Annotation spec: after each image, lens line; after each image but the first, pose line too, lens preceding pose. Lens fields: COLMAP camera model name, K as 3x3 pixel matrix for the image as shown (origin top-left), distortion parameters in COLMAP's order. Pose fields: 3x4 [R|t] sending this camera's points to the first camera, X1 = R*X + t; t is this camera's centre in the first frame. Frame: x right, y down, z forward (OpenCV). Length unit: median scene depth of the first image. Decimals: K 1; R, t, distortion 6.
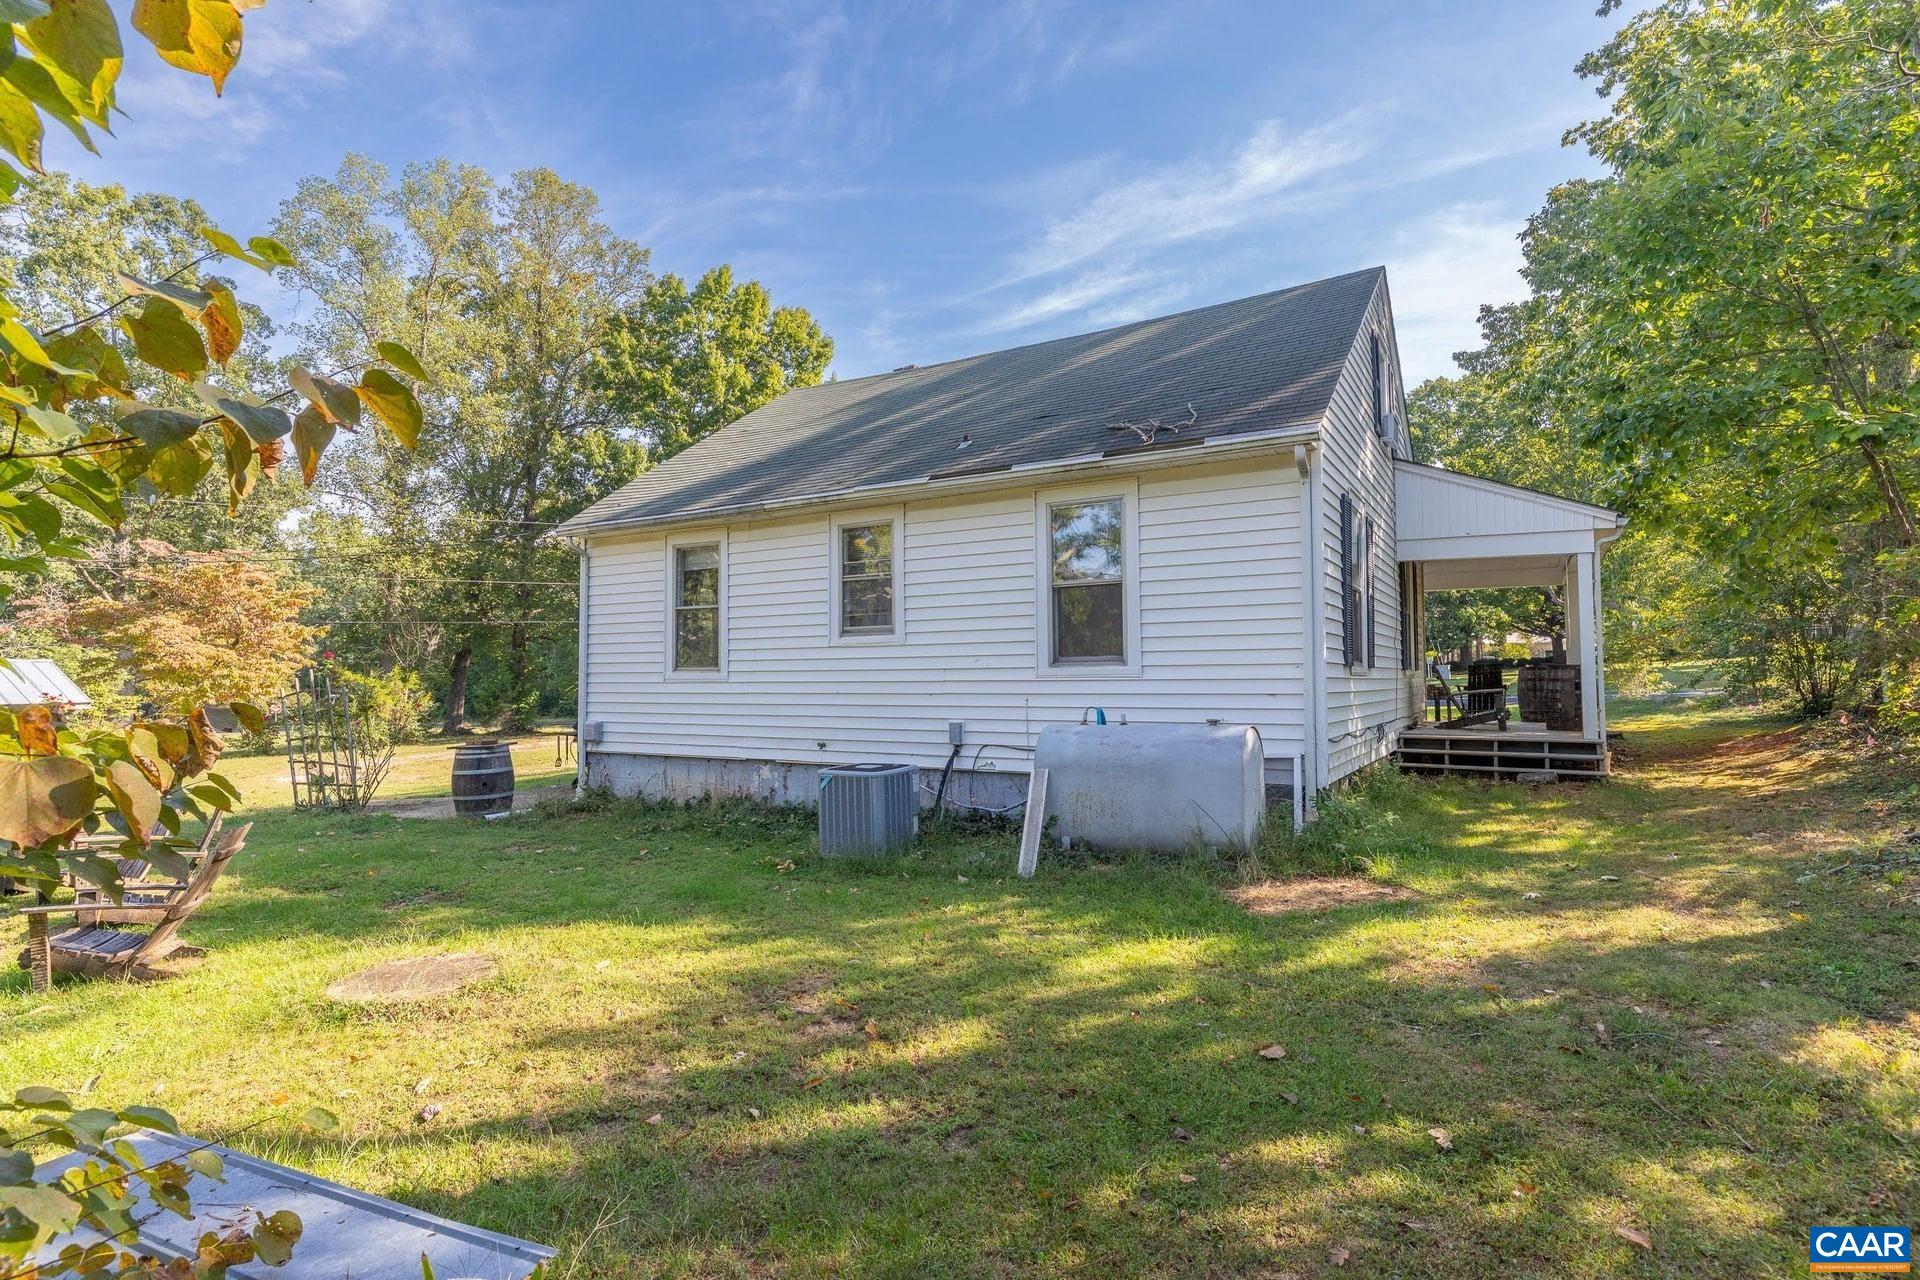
lens RADIAL K [[1016.8, 0, 960.0], [0, 1016.8, 640.0], [0, 0, 1]] dist [0.002541, 0.000767]
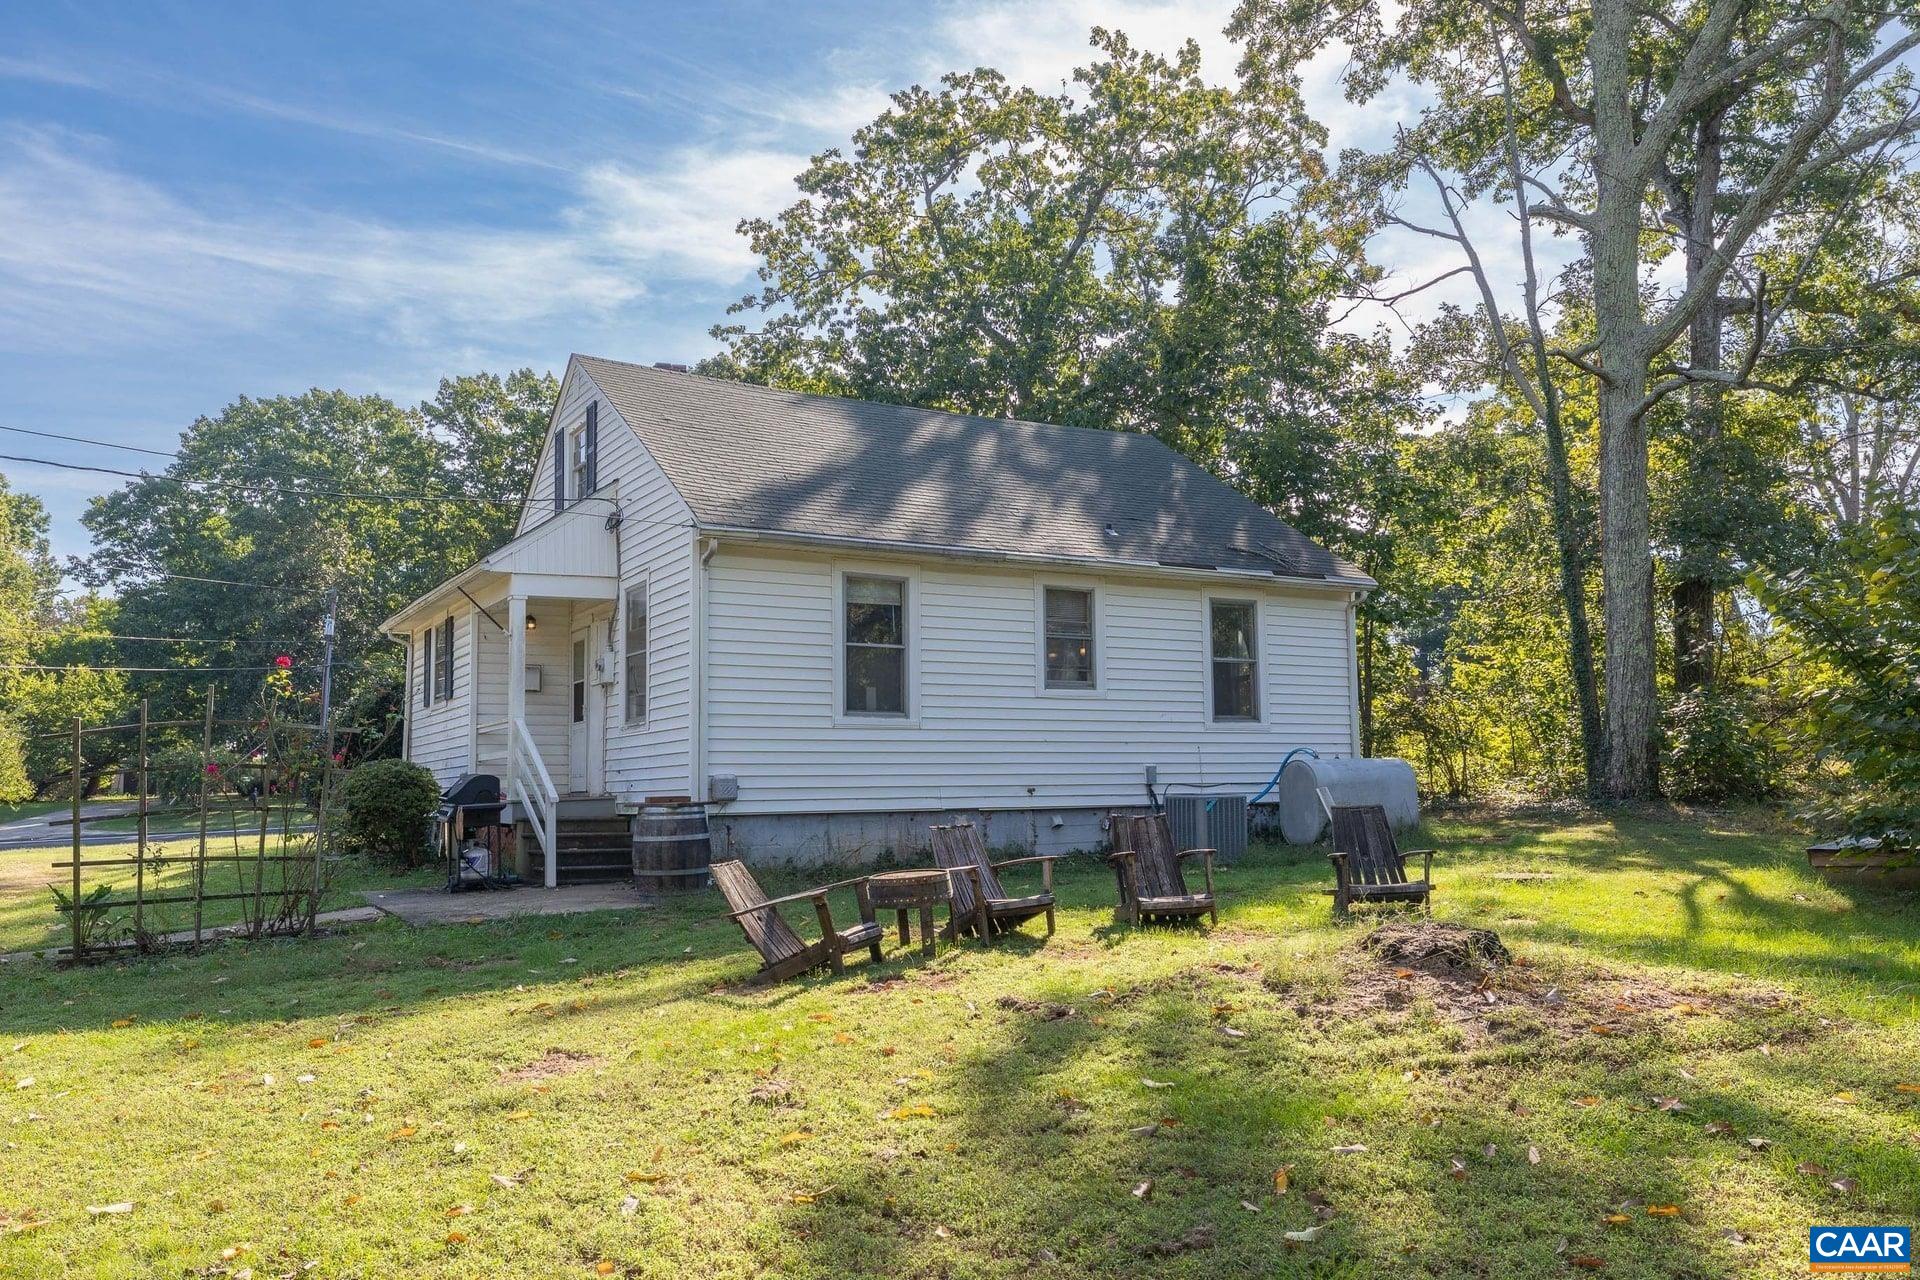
lens RADIAL K [[1314.3, 0, 960.0], [0, 1314.3, 640.0], [0, 0, 1]] dist [0.000272, 0.000047]
pose [[0.481641, 0.076440, 0.873028, -1.368791], [-0.043462, 0.997046, -0.063320, 0.037319], [-0.875290, -0.007446, 0.483541, 0.410179]]
